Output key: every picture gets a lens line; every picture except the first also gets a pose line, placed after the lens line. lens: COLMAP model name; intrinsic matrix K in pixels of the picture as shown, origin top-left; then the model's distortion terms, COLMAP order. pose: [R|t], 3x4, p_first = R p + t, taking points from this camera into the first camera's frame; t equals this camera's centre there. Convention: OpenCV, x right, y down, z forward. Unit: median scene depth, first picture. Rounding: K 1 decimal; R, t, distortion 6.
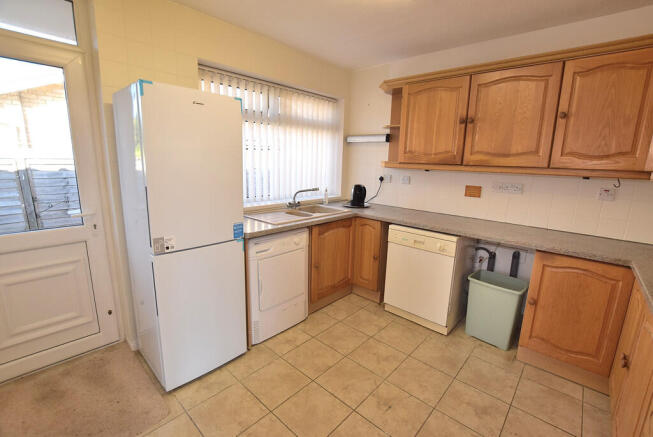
lens RADIAL K [[290.7, 0, 331.7], [0, 290.7, 219.3], [0, 0, 1]] dist [-0.033431, 0.000432]
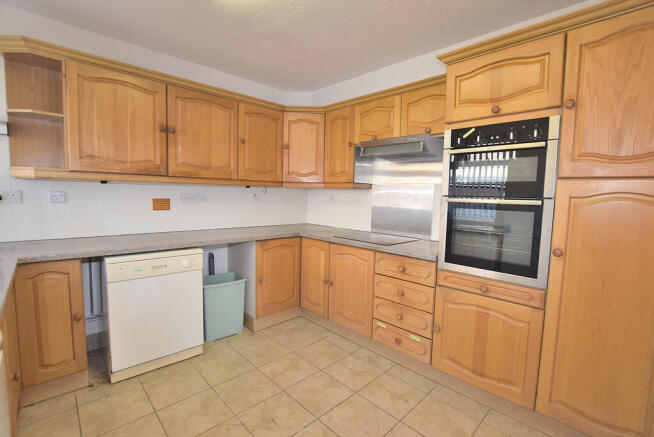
lens RADIAL K [[291.1, 0, 332.3], [0, 291.1, 219.3], [0, 0, 1]] dist [-0.033431, 0.000432]
pose [[0.057051, -0.113537, 0.991894, -0.472670], [0.170983, 0.979945, 0.102335, -0.055424], [-0.983621, 0.163758, 0.075320, 0.432431]]
